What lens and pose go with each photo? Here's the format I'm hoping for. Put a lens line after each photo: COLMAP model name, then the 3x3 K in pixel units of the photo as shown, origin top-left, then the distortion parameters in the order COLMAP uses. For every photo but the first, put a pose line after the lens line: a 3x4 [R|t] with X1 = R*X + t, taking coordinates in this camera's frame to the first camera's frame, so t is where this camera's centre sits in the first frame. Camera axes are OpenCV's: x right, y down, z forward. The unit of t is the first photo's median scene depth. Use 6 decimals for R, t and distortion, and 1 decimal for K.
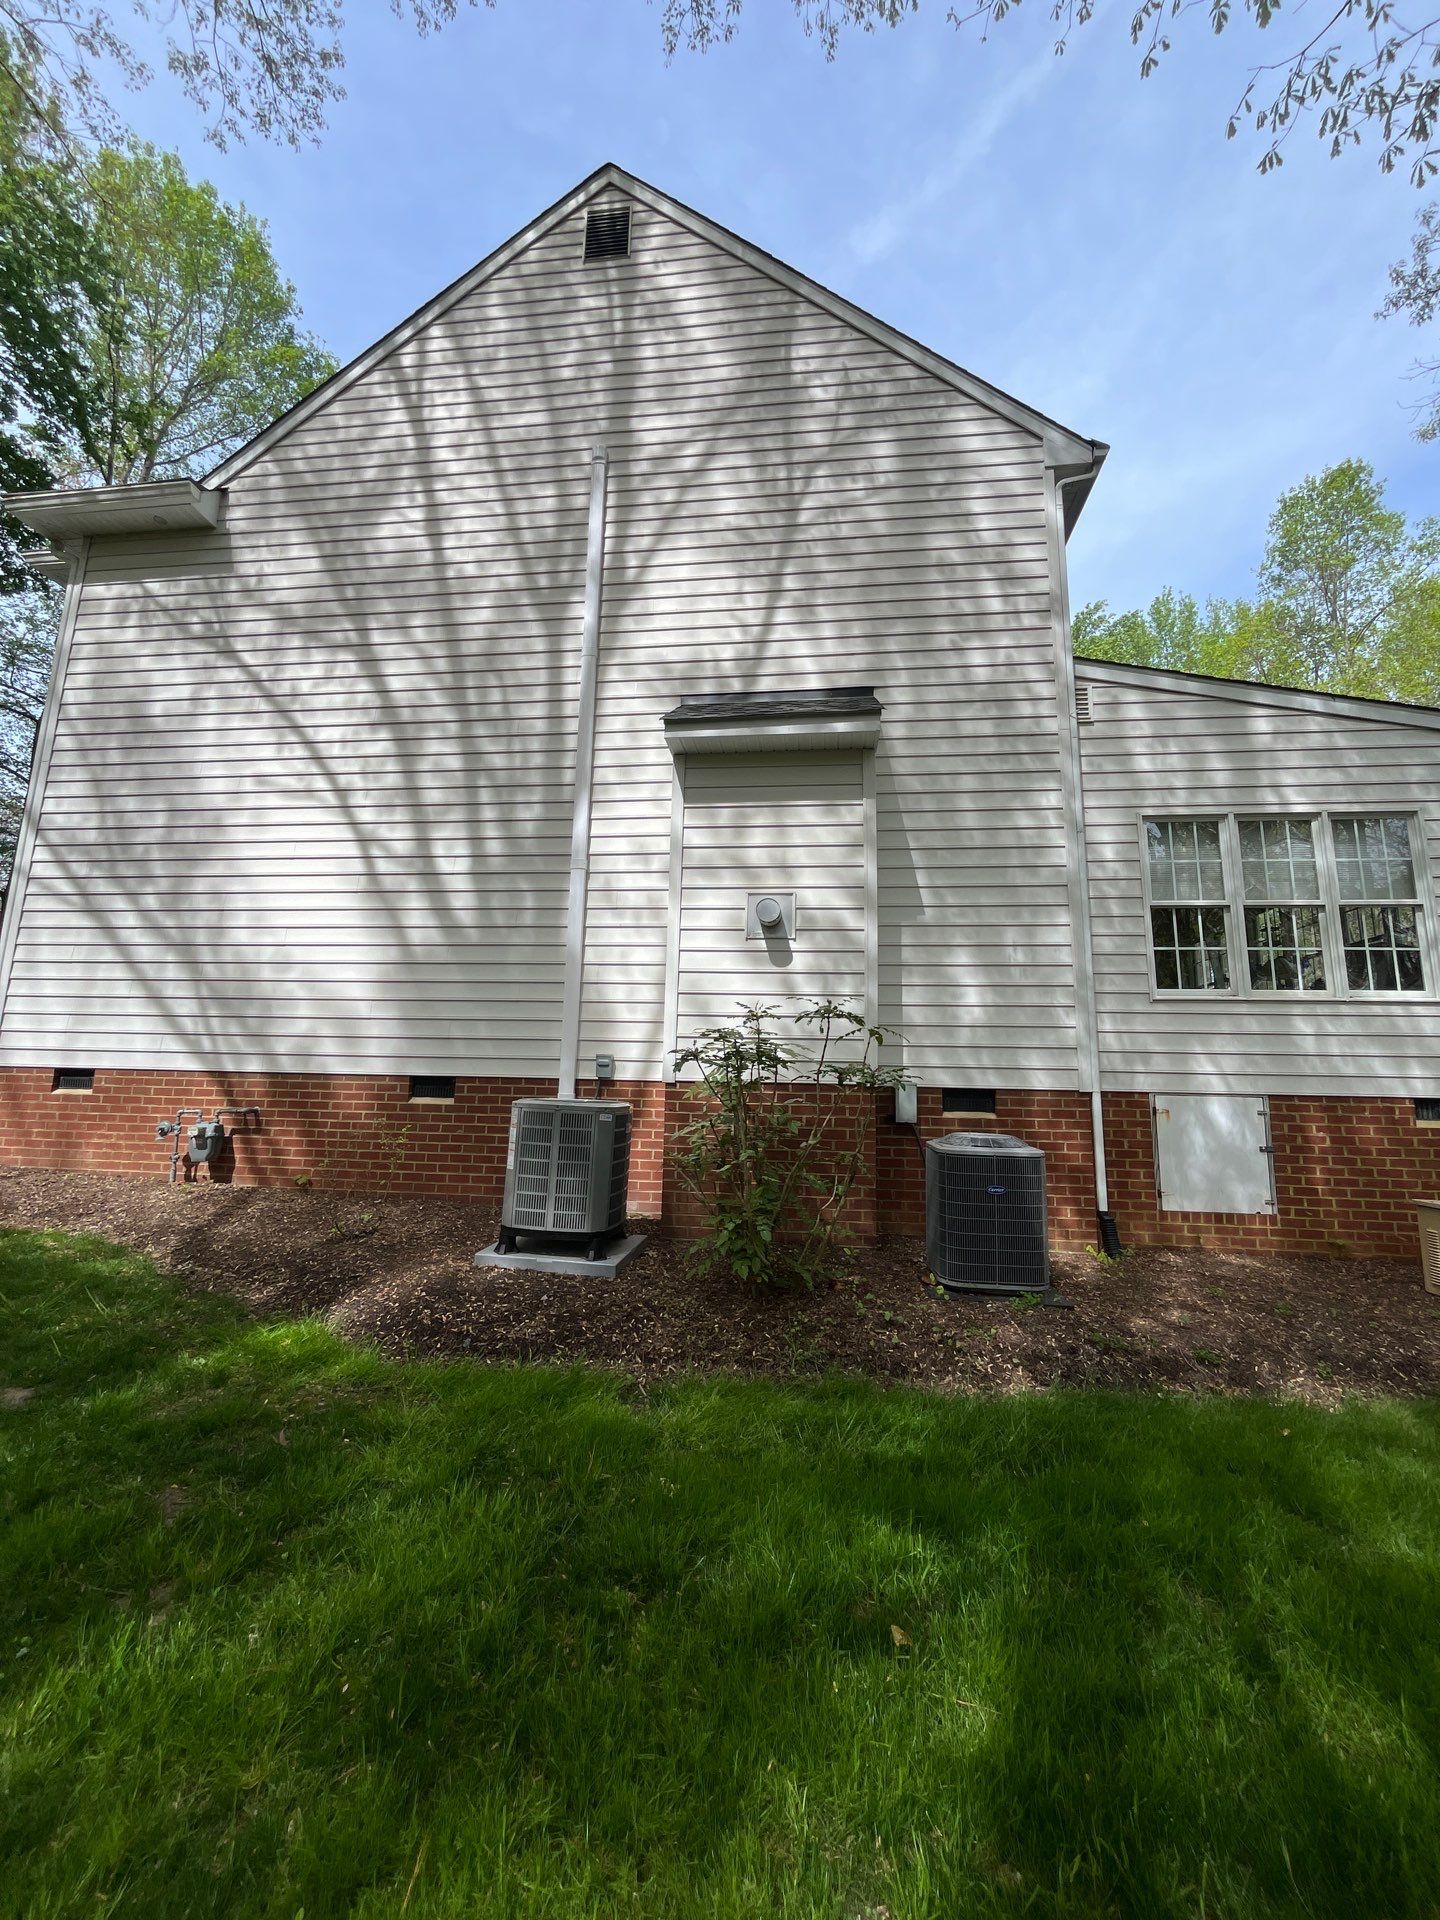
lens RADIAL K [[788.5, 0, 721.7], [0, 788.5, 961.9], [0, 0, 1]] dist [-0.006069, -0.001138]
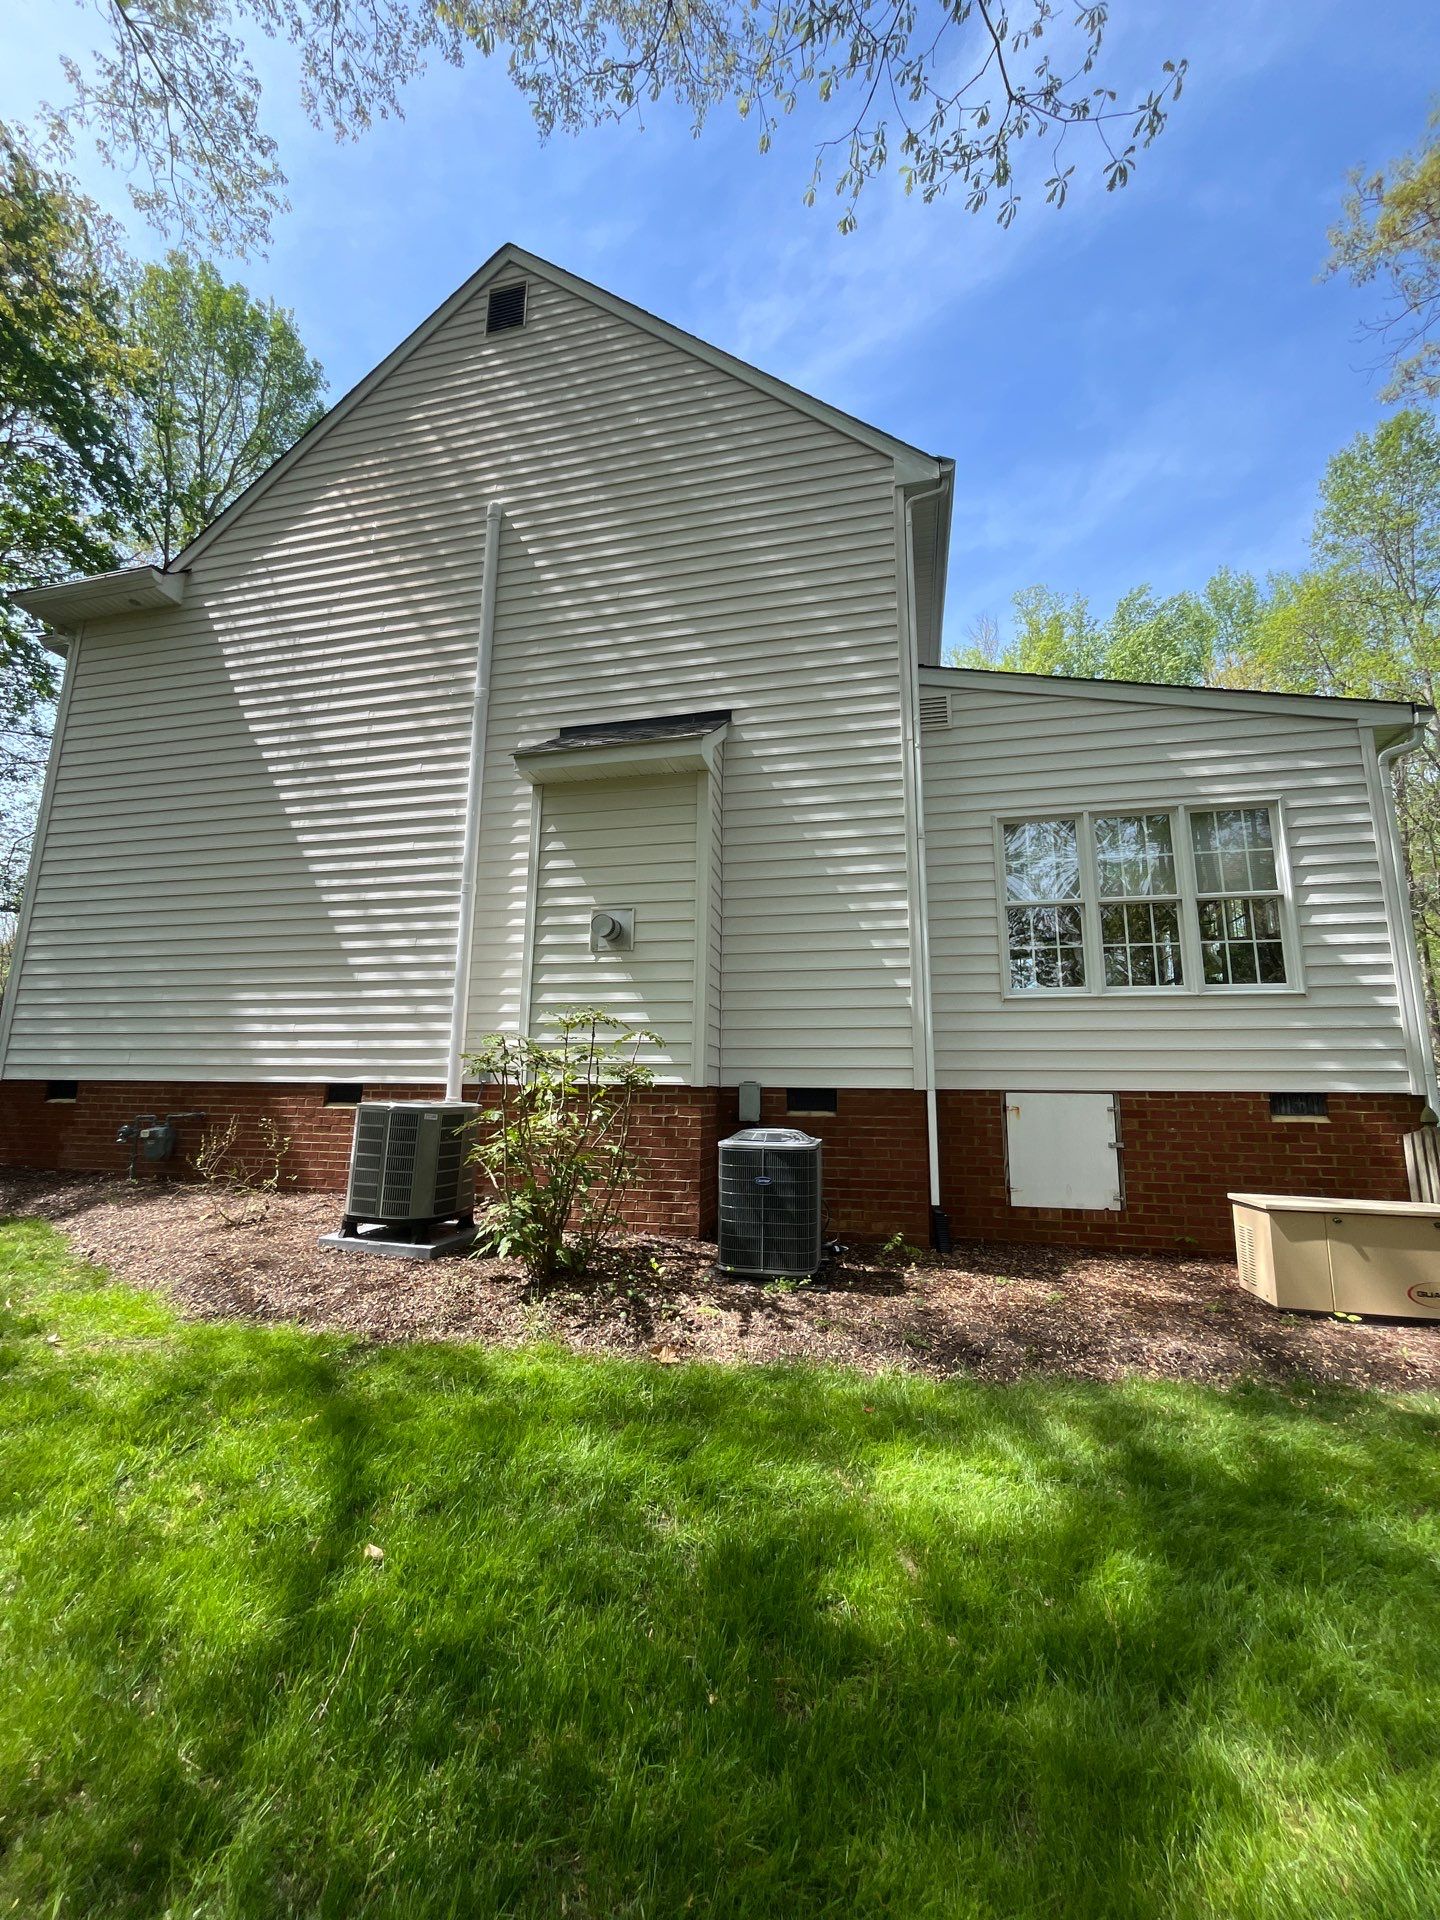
lens RADIAL K [[783.1, 0, 720.0], [0, 783.1, 960.0], [0, 0, 1]] dist [-0.002968, 0.000044]
pose [[0.993562, -0.030248, -0.109174, 0.269064], [0.028857, 0.999481, -0.014305, 0.001527], [0.109550, 0.011063, 0.993920, -0.042101]]
